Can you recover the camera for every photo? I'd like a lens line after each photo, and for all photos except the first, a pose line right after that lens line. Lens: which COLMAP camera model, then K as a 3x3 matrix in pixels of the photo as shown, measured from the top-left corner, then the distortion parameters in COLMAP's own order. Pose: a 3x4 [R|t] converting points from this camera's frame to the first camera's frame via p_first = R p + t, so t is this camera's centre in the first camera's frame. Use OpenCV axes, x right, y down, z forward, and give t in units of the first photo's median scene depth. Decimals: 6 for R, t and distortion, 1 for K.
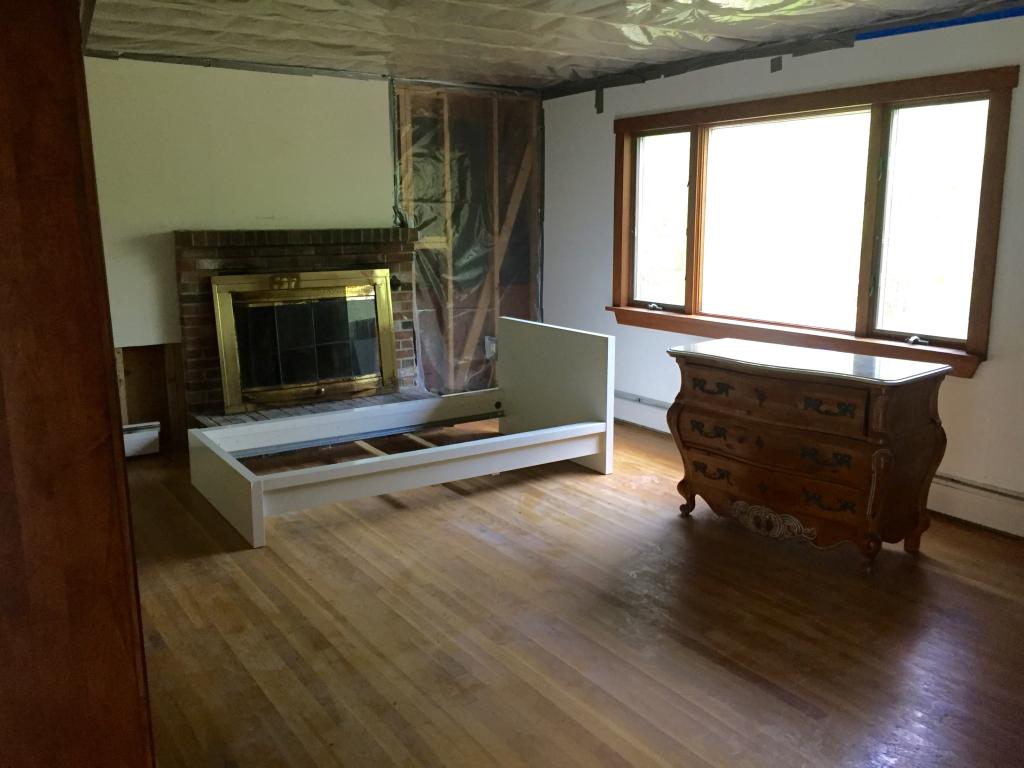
lens RADIAL K [[872.1, 0, 509.4], [0, 872.1, 386.7], [0, 0, 1]] dist [0.081814, -0.107866]
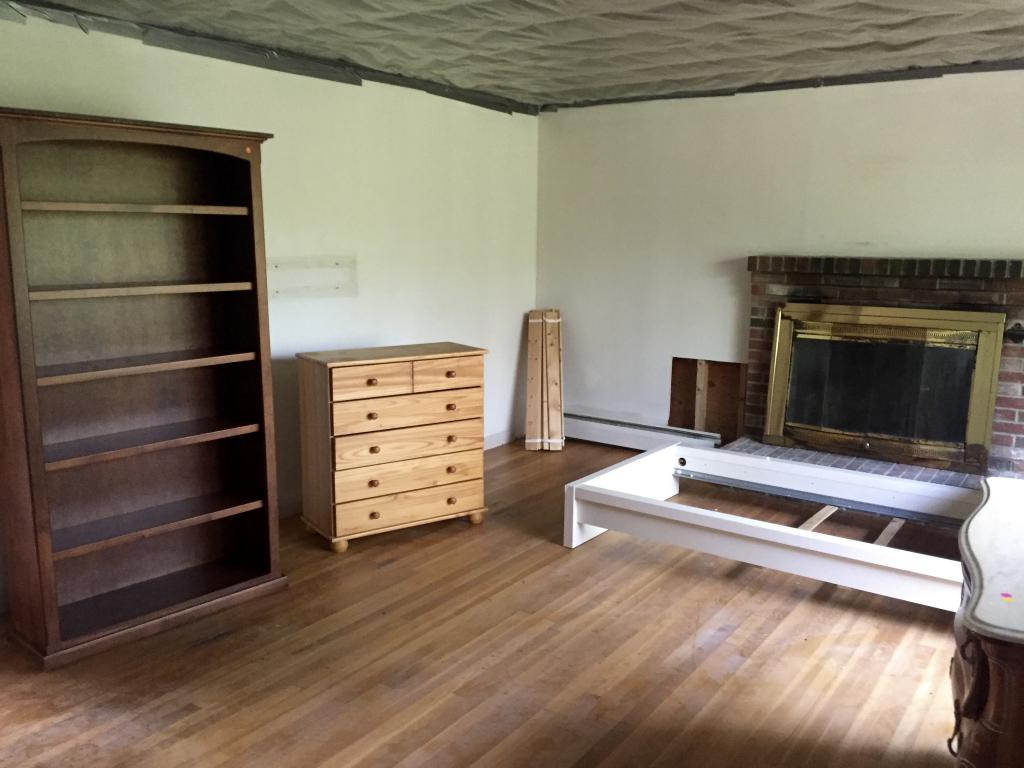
lens RADIAL K [[872.1, 0, 509.6], [0, 872.1, 383.9], [0, 0, 1]] dist [0.081814, -0.107866]
pose [[0.365139, 0.168698, -0.915541, 0.505468], [-0.193789, 0.975675, 0.102491, -0.086122], [0.910560, 0.139999, 0.388949, 0.391078]]
